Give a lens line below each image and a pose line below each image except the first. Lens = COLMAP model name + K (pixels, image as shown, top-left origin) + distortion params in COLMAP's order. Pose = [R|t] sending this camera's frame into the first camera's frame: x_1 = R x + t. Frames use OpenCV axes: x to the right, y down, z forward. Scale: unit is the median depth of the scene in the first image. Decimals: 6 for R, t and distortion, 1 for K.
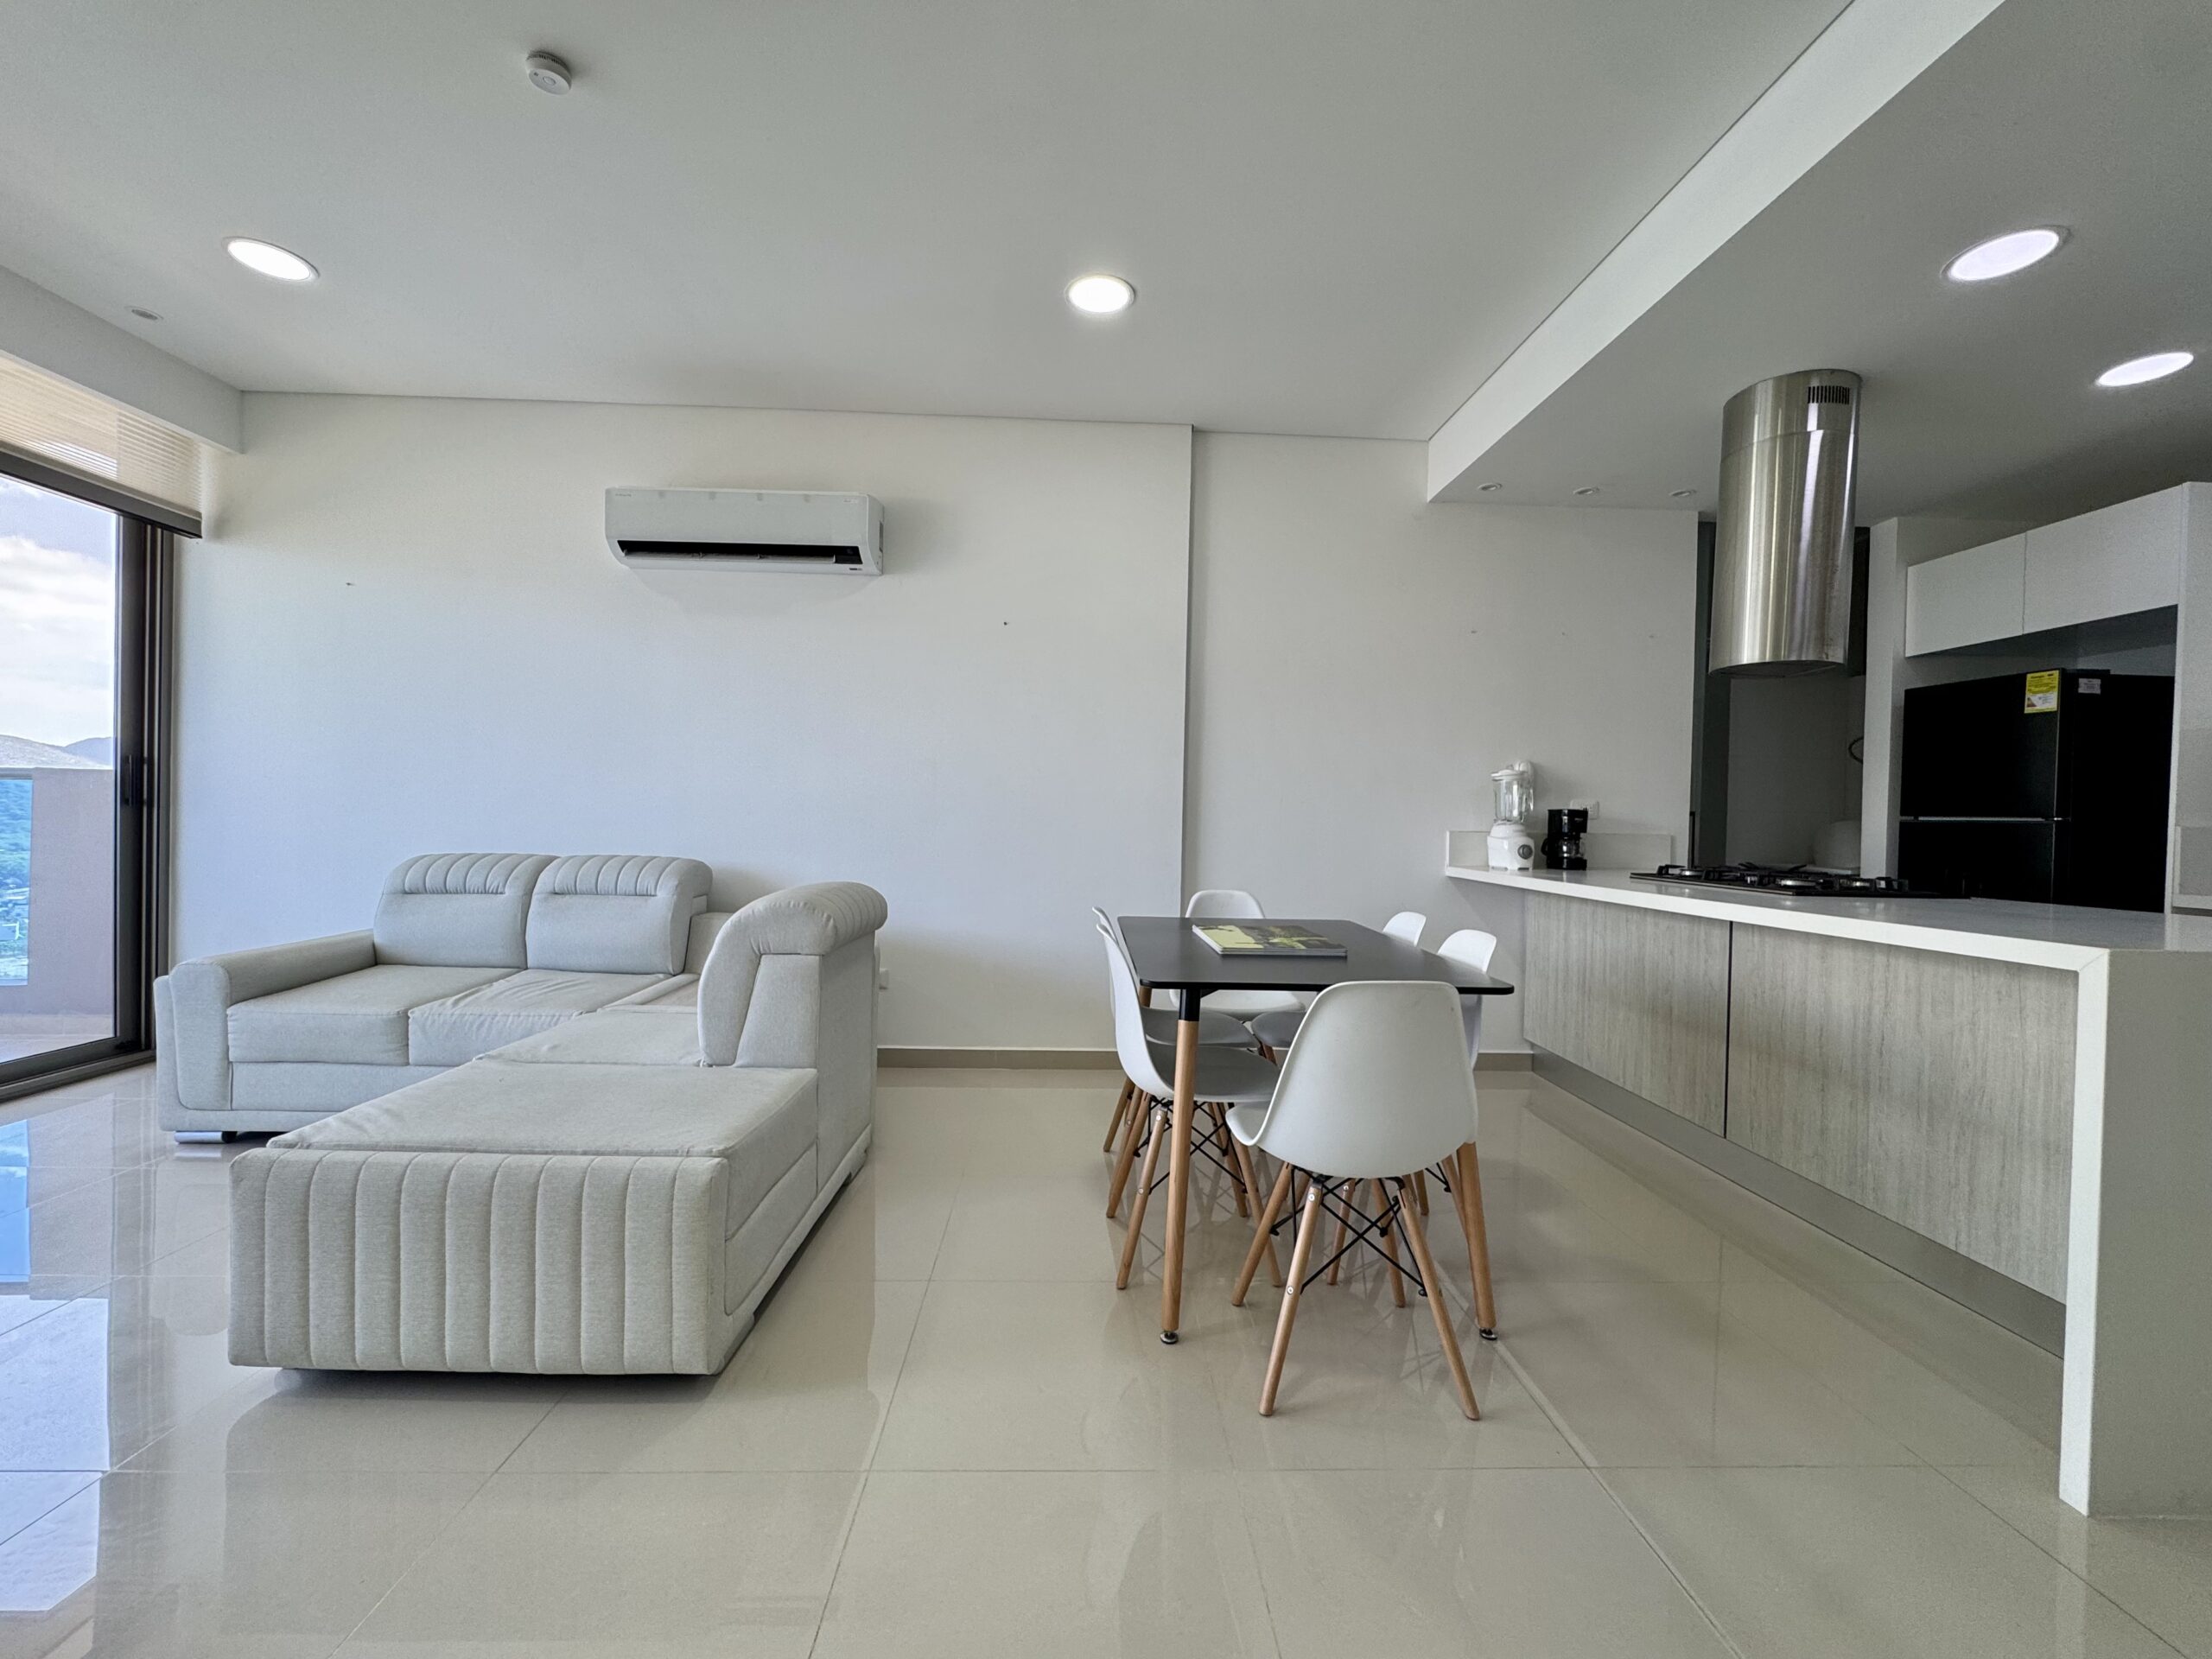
lens RADIAL K [[884.1, 0, 1102.4], [0, 884.1, 824.7], [0, 0, 1]] dist [-0.003878, 0.000602]
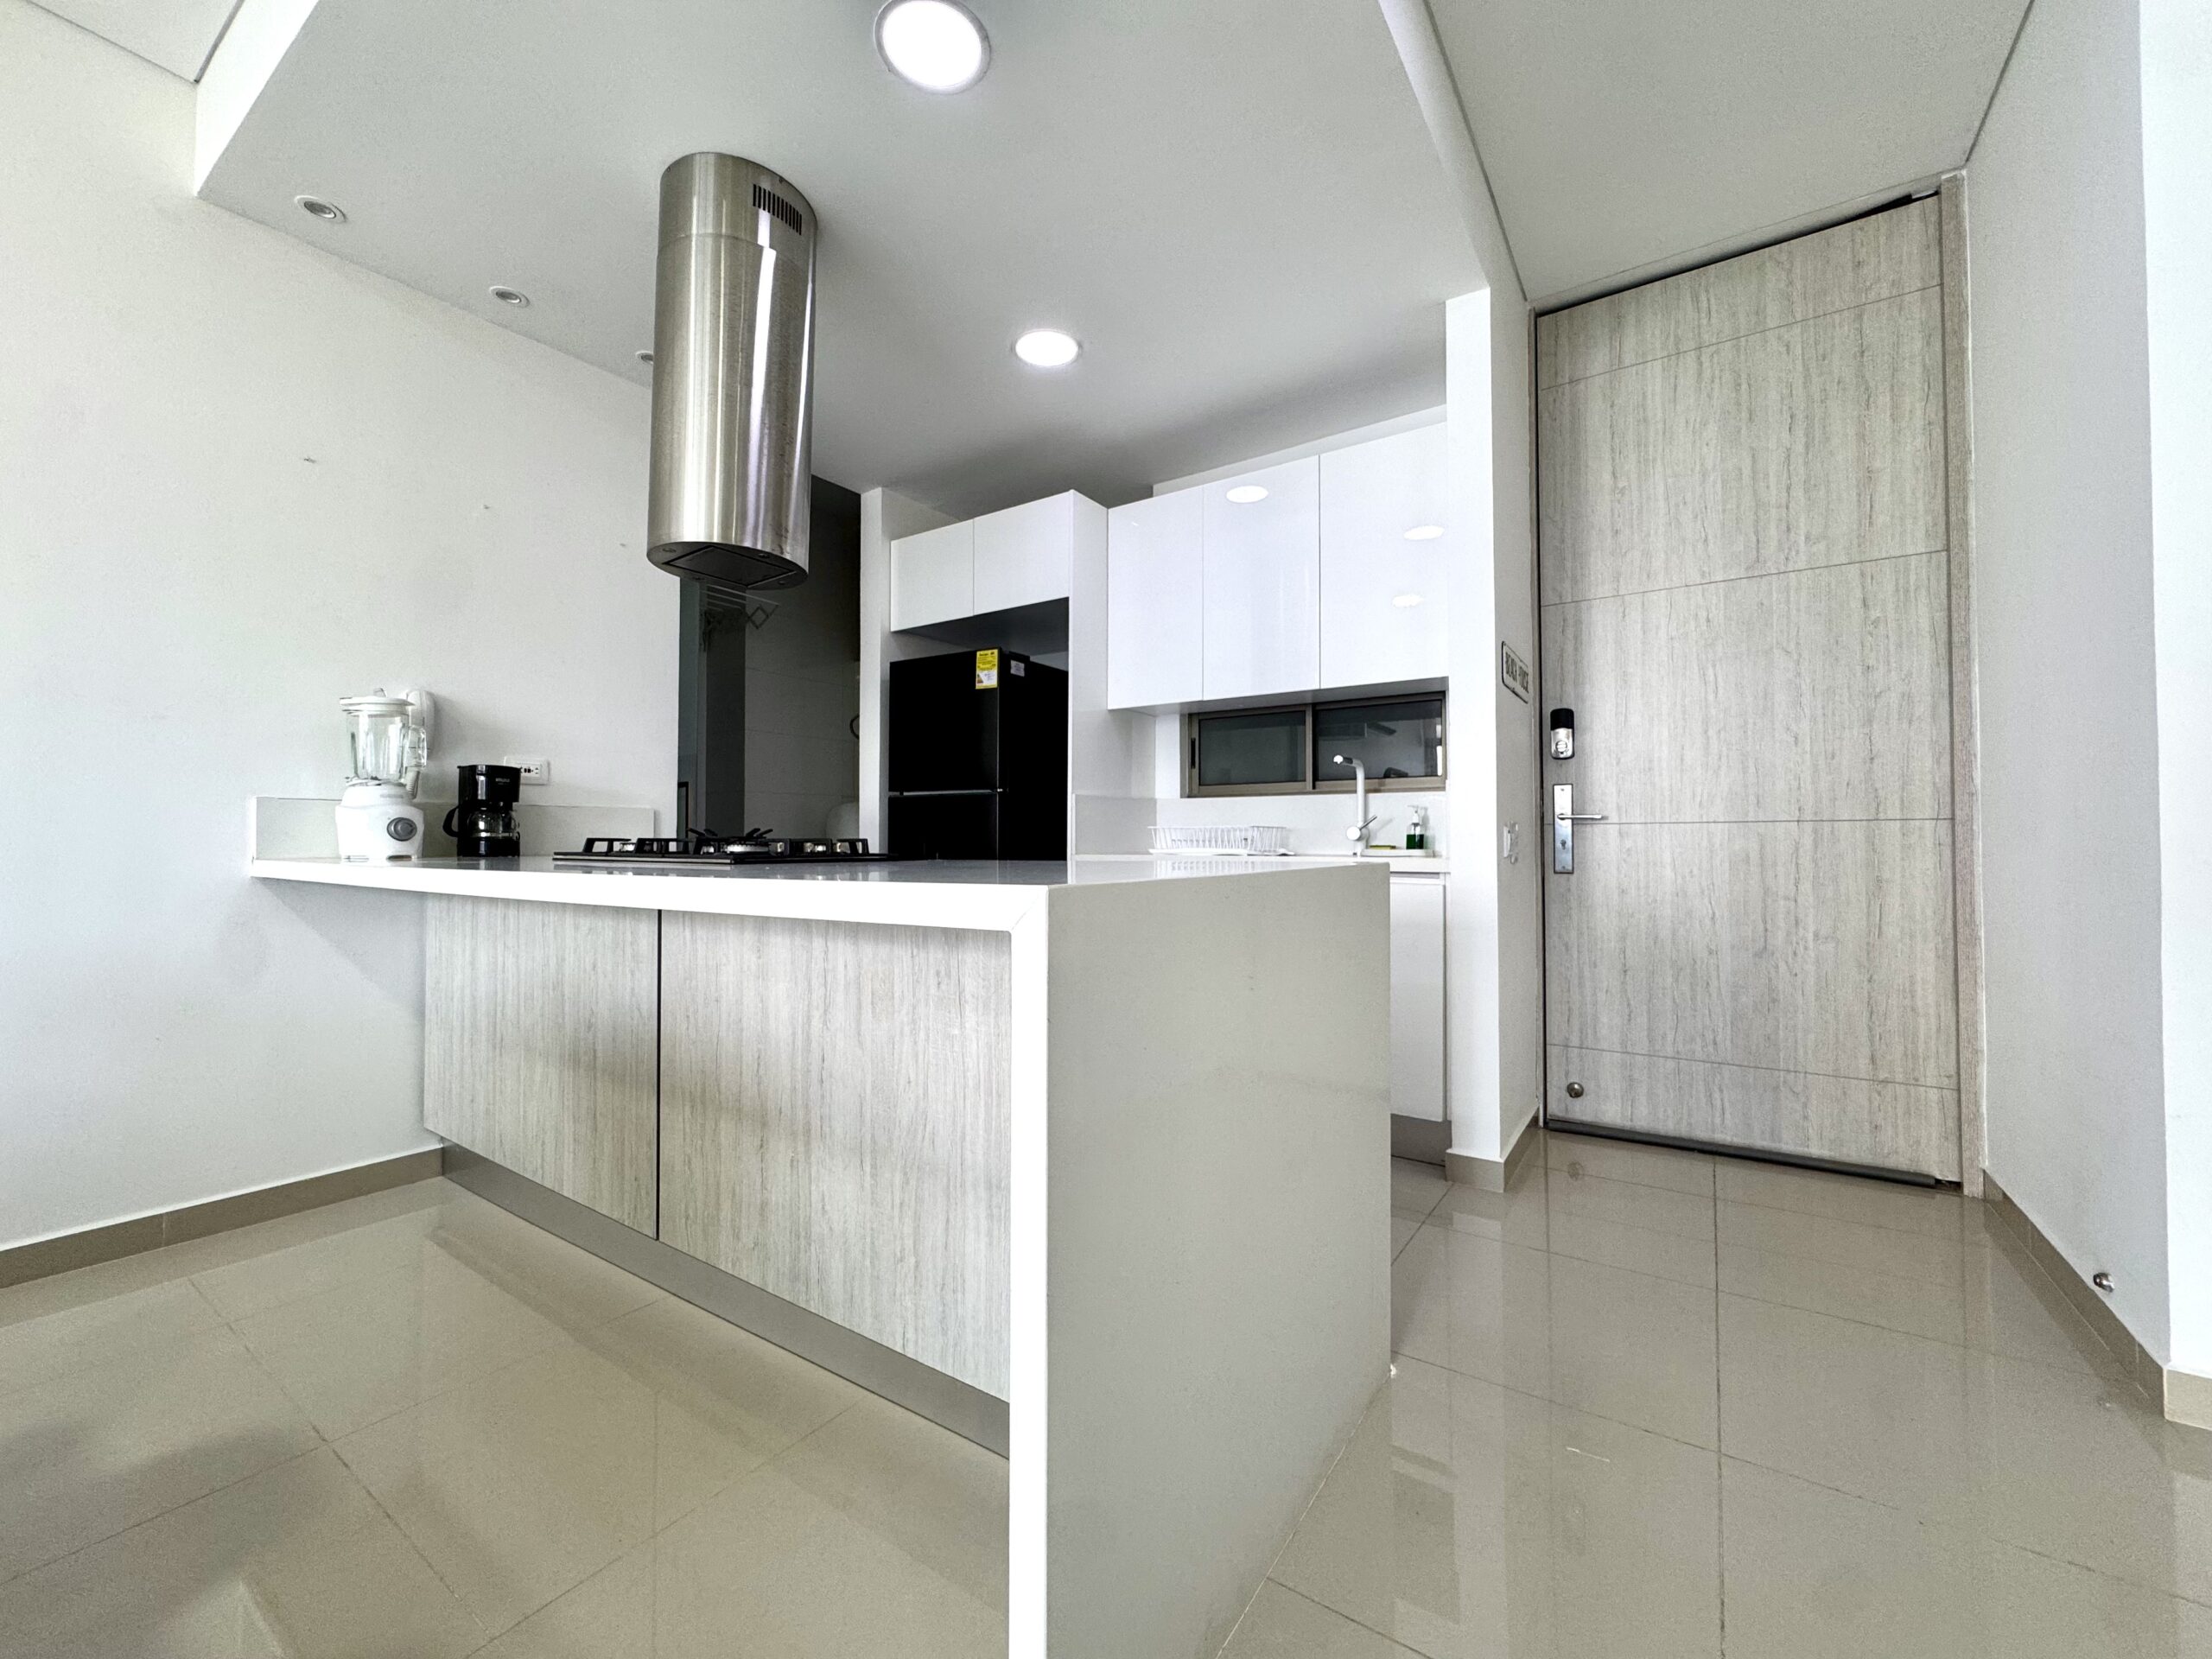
lens RADIAL K [[884.1, 0, 1106.6], [0, 884.1, 828.5], [0, 0, 1]] dist [-0.003878, 0.000602]
pose [[0.588673, -0.006786, 0.808343, 0.330249], [0.017968, 0.999828, -0.004691, 0.050548], [-0.808171, 0.017286, 0.588693, 0.297321]]
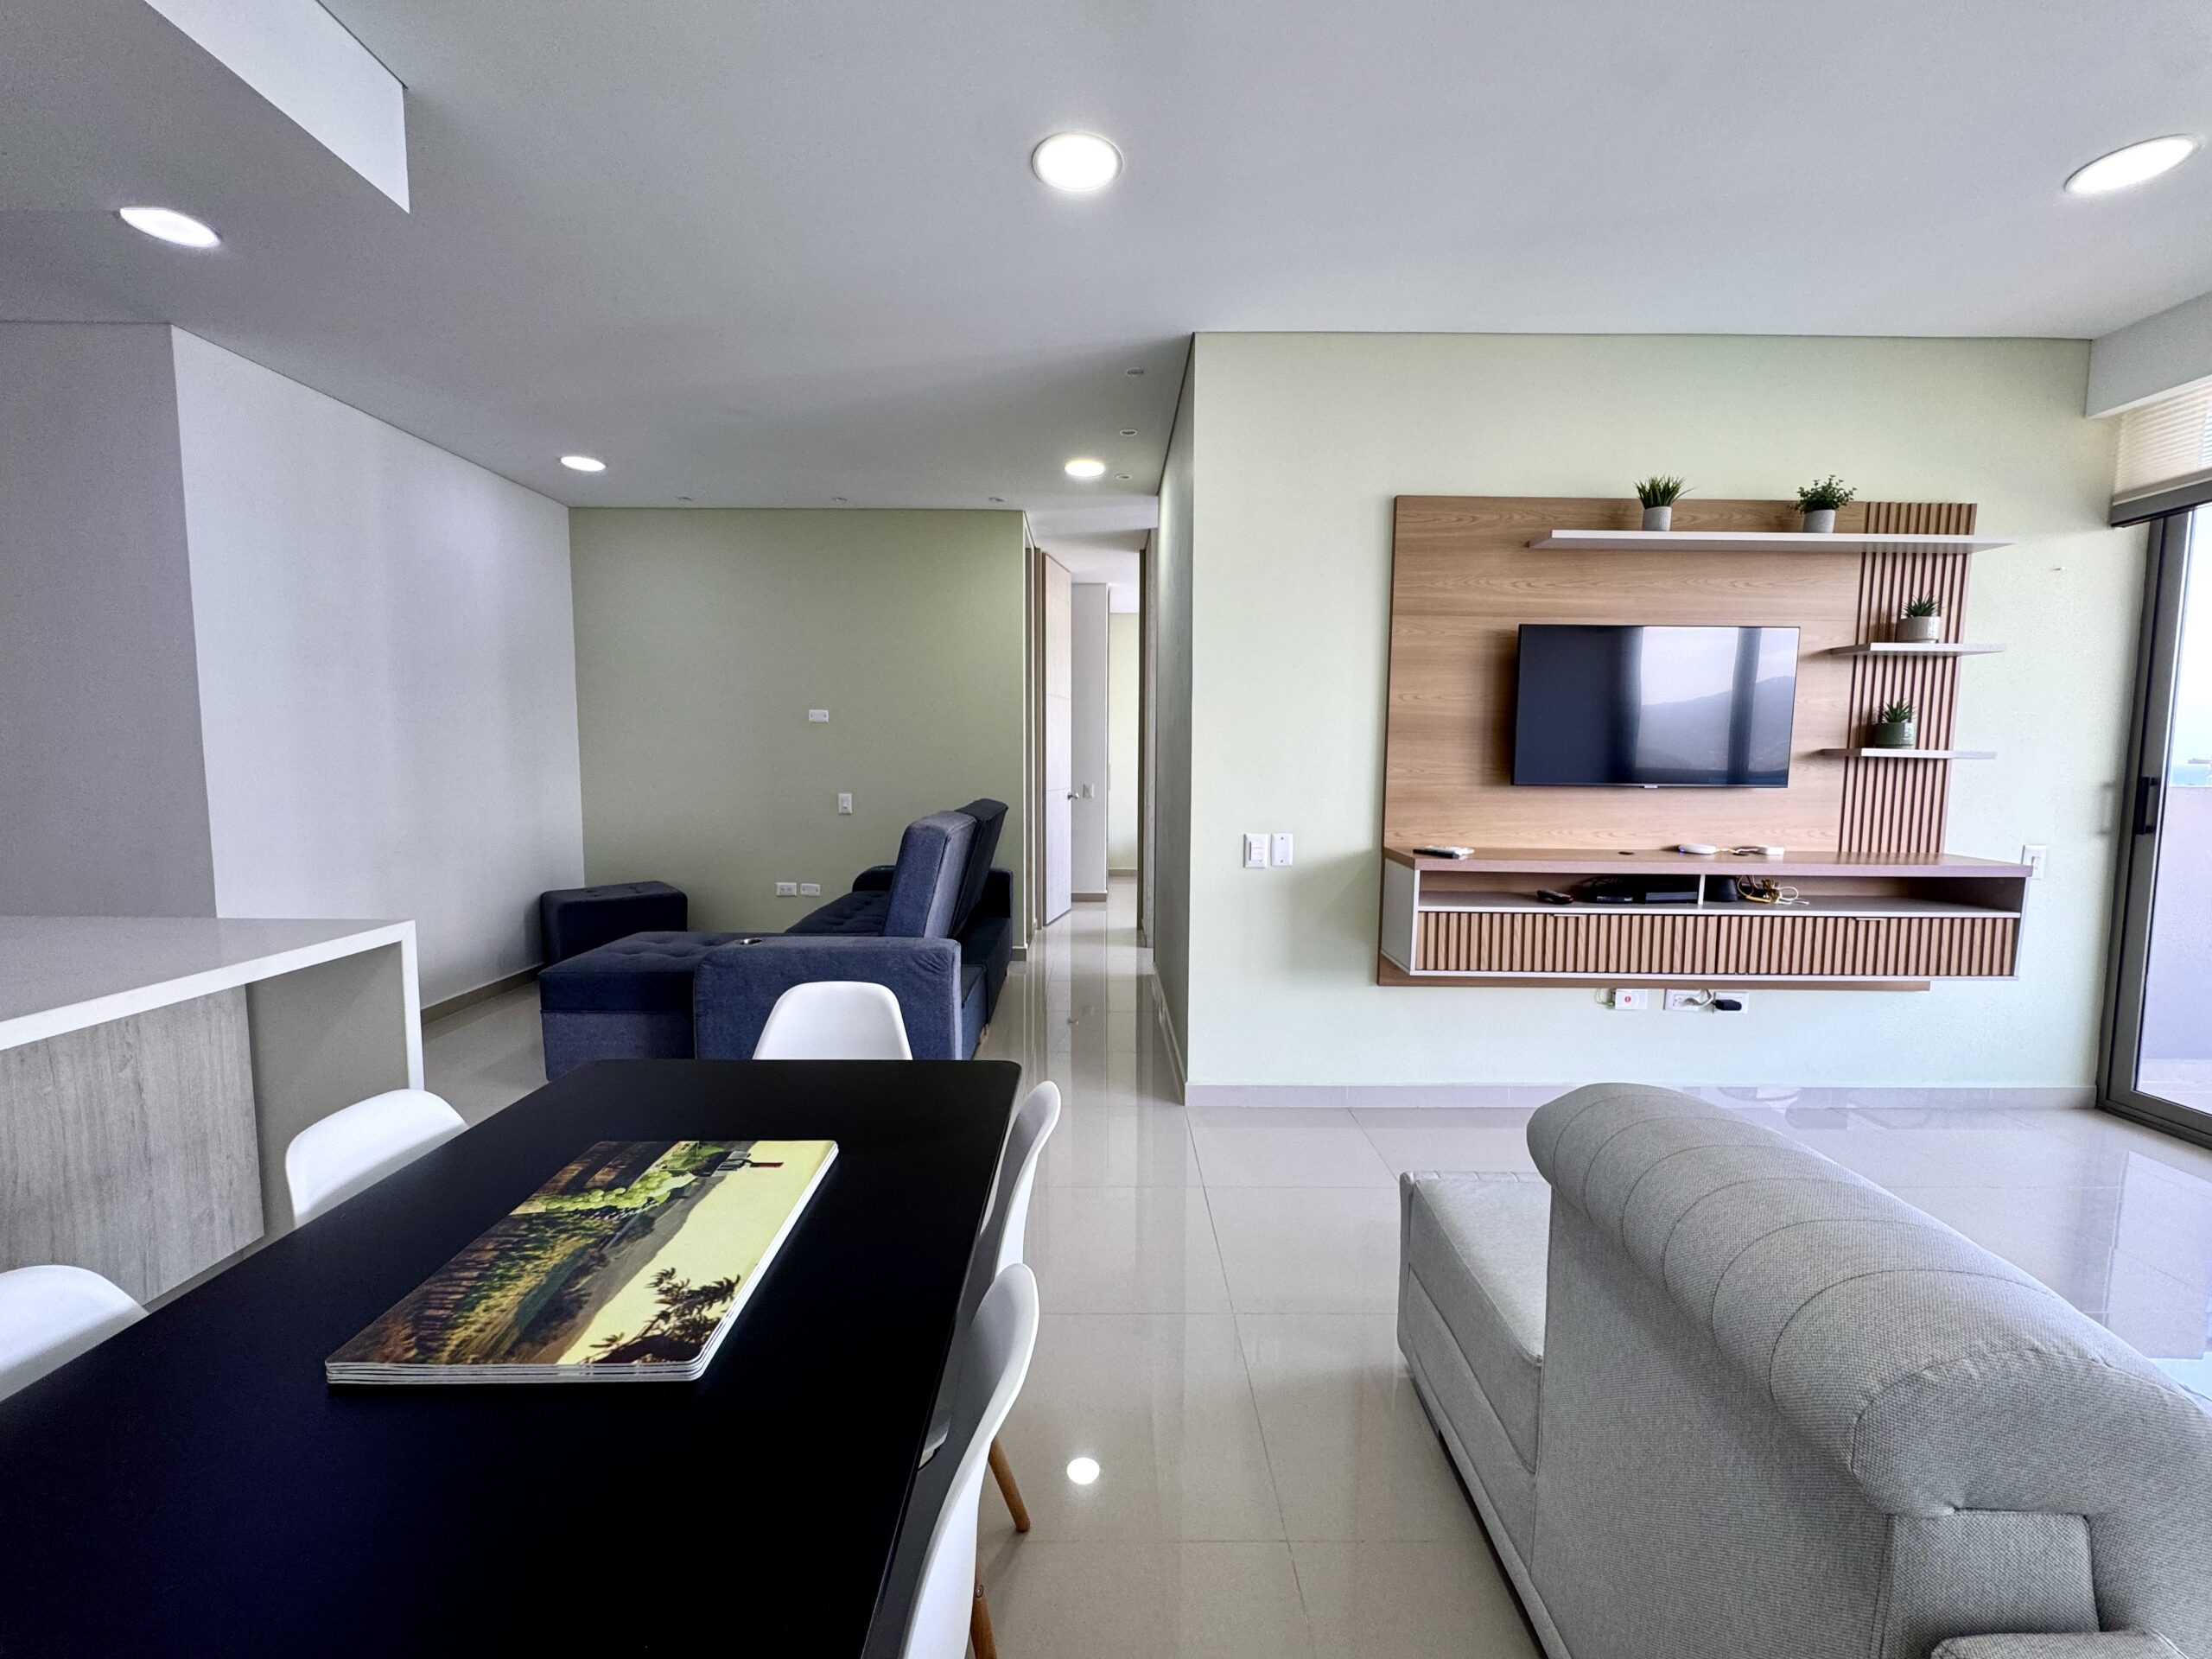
lens RADIAL K [[884.1, 0, 1103.5], [0, 884.1, 827.3], [0, 0, 1]] dist [-0.003878, 0.000602]
pose [[-0.999171, -0.029922, 0.027592, -0.031404], [-0.027373, 0.995697, 0.088534, -0.082667], [-0.030122, 0.087705, -0.995691, 1.127434]]
